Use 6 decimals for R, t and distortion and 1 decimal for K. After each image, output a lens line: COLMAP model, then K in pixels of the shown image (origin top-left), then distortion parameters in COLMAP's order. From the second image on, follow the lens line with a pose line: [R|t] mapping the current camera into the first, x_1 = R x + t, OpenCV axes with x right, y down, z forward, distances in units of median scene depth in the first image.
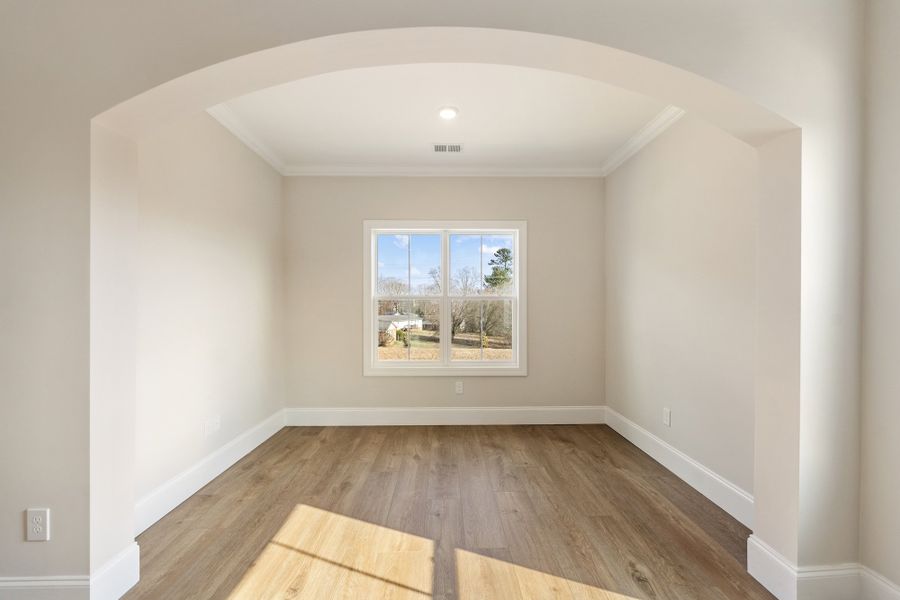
lens RADIAL K [[363.0, 0, 451.7], [0, 363.0, 304.0], [0, 0, 1]] dist [-0.007117, -0.000115]
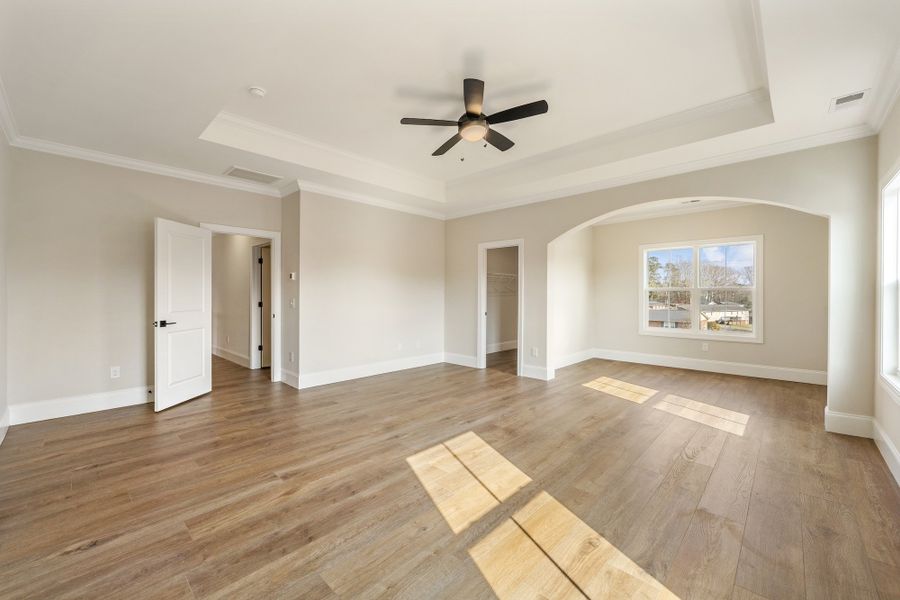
lens RADIAL K [[359.3, 0, 450.0], [0, 359.3, 300.0], [0, 0, 1]] dist [0.002031, 0.000441]
pose [[0.711761, 0.010024, -0.702350, 0.326243], [0.005619, 0.999785, 0.019963, -0.008408], [0.702399, -0.018155, 0.711552, -0.869517]]
